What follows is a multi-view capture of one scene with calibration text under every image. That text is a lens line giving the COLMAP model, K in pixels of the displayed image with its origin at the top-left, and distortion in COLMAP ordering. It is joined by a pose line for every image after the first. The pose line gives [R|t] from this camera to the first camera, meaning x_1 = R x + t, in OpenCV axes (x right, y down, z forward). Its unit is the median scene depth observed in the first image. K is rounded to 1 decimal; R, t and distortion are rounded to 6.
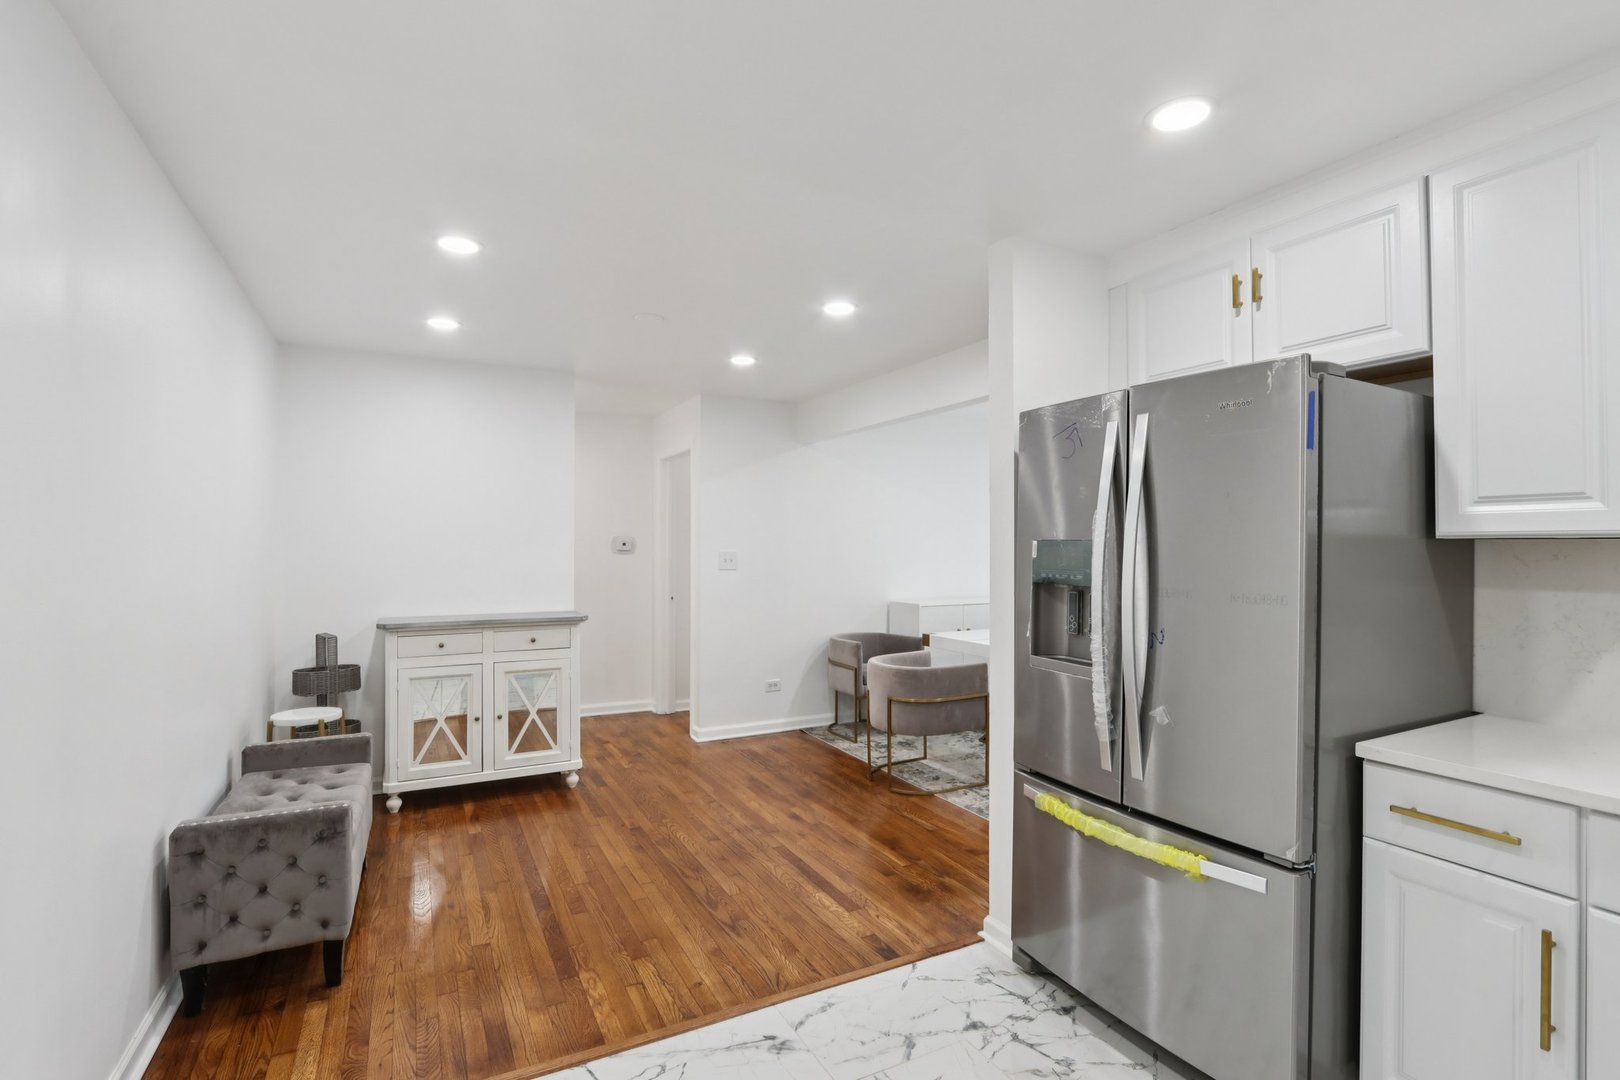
lens RADIAL K [[773.8, 0, 807.6], [0, 773.8, 540.5], [0, 0, 1]] dist [-0.003026, -0.000285]
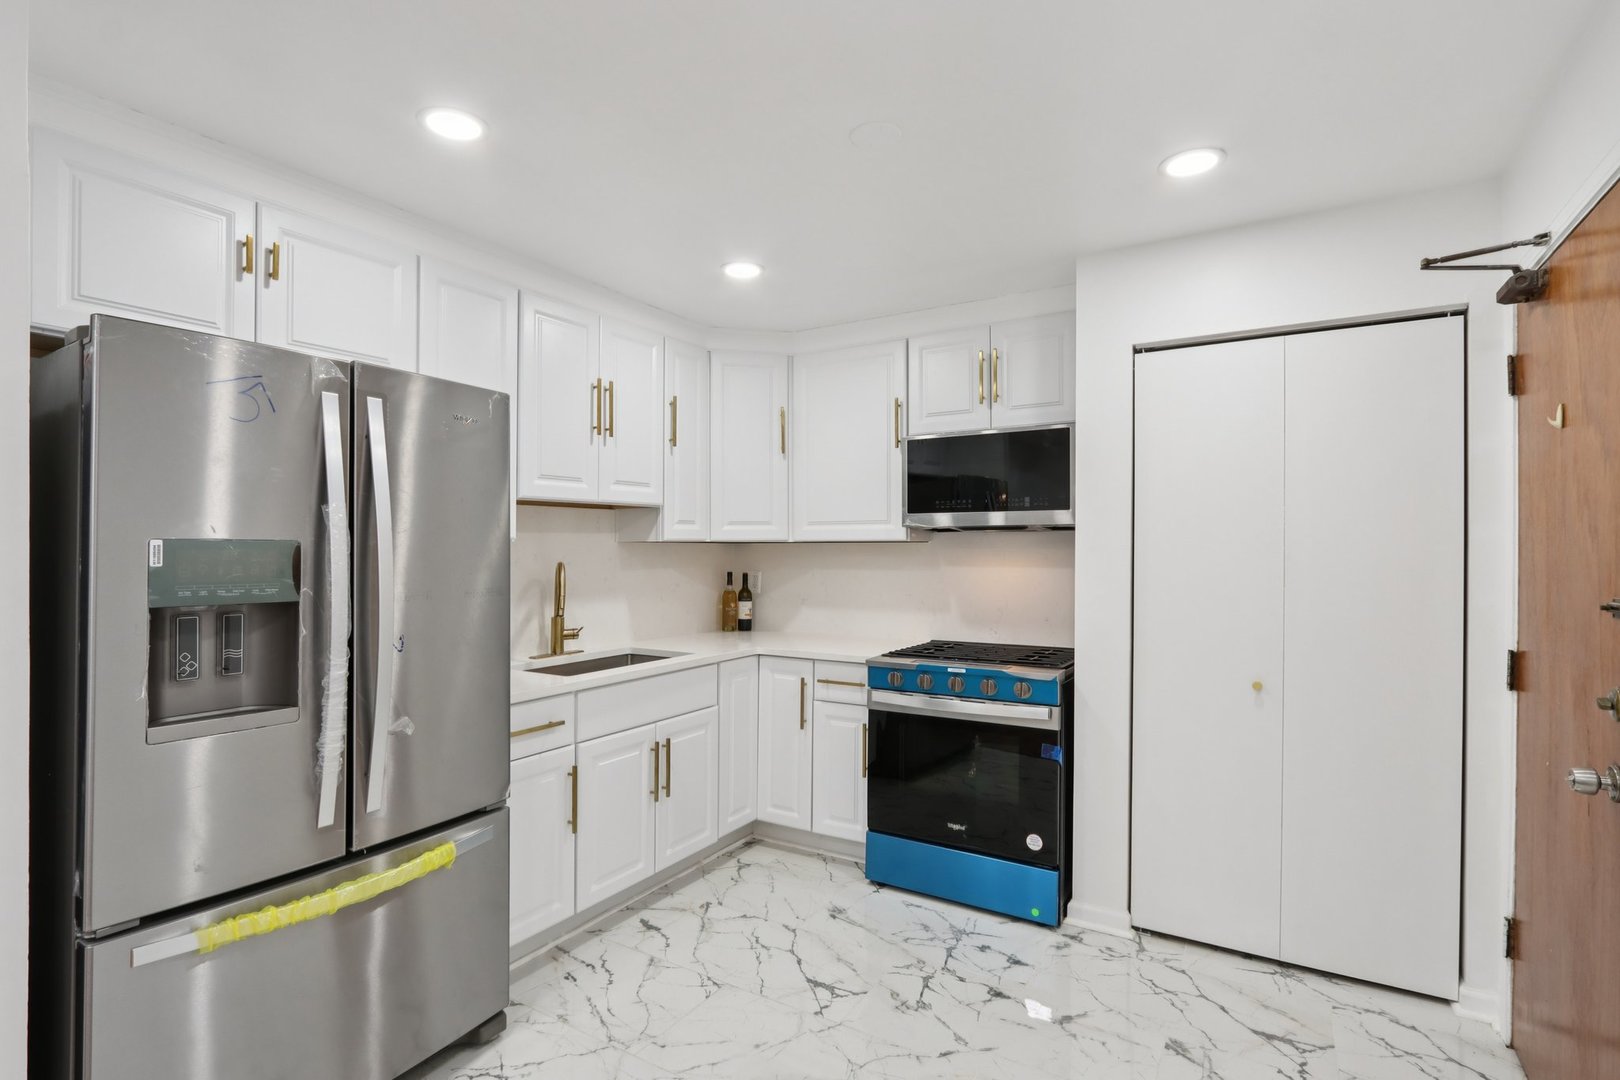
lens RADIAL K [[773.8, 0, 808.9], [0, 773.8, 542.8], [0, 0, 1]] dist [-0.003026, -0.000285]
pose [[-0.491549, 0.002124, 0.870848, -0.568605], [0.000681, 0.999998, -0.002055, 0.004567], [-0.870850, -0.000417, -0.491549, 0.966393]]
